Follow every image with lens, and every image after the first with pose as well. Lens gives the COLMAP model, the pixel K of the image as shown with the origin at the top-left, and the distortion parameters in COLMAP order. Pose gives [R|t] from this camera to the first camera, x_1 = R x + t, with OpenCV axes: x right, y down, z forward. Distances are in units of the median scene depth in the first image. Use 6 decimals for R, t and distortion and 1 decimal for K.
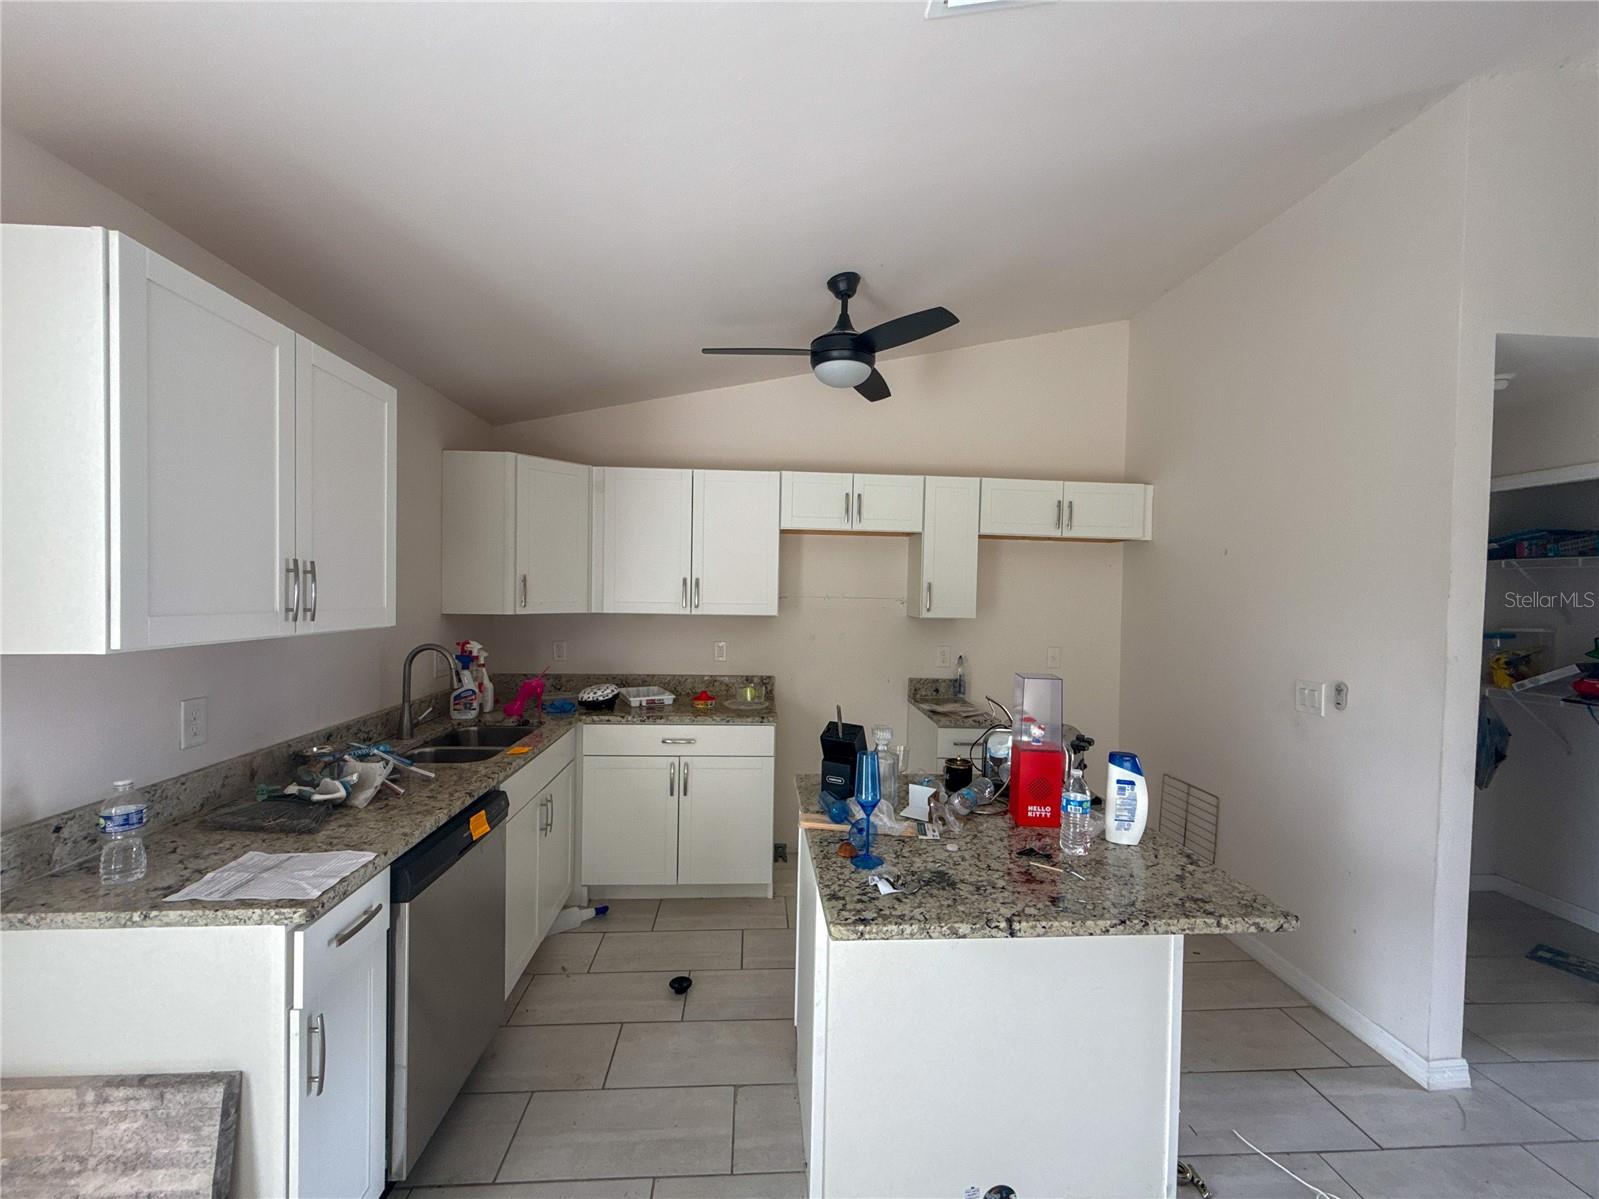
lens RADIAL K [[651.2, 0, 799.5], [0, 651.2, 599.5], [0, 0, 1]] dist [-0.000063, 0.000004]
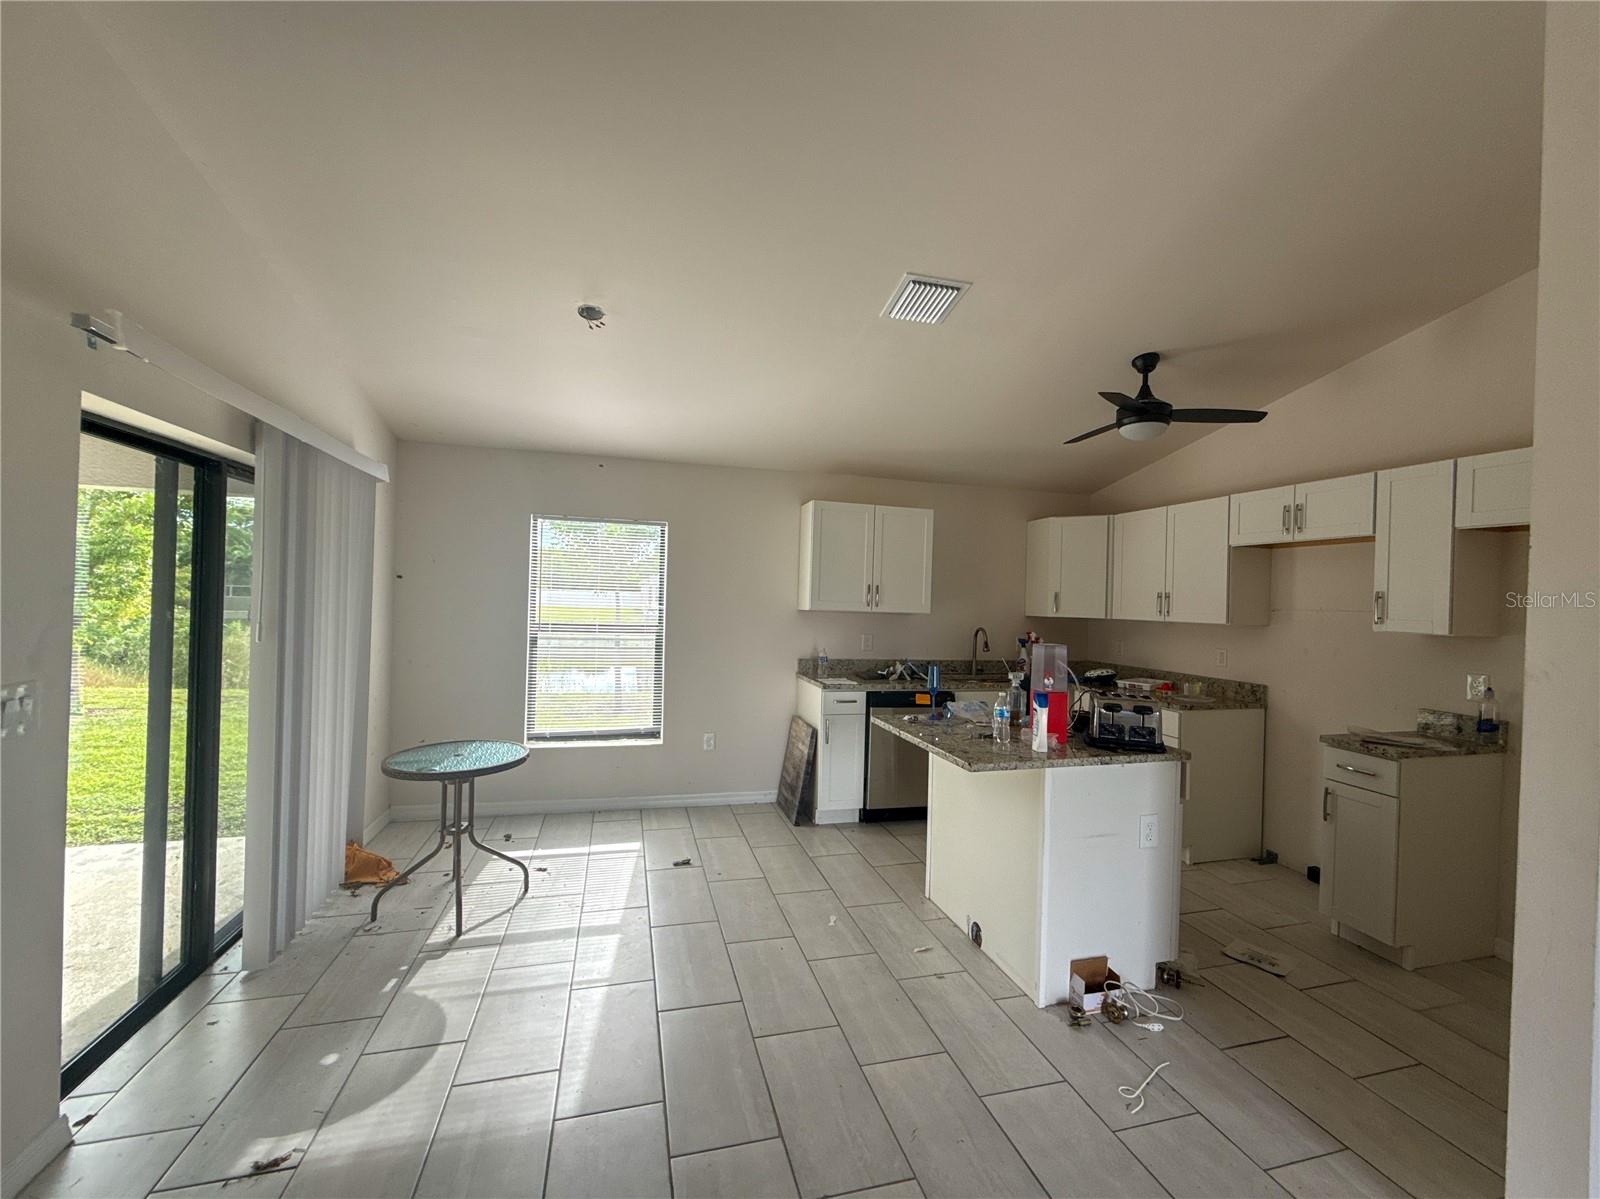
lens RADIAL K [[651.6, 0, 800.0], [0, 651.6, 599.5], [0, 0, 1]] dist [-0.000063, 0.000004]
pose [[0.196188, -0.015142, -0.980449, 0.938947], [-0.041385, 0.998862, -0.023708, 0.039322], [0.979693, 0.045227, 0.195338, 0.067228]]
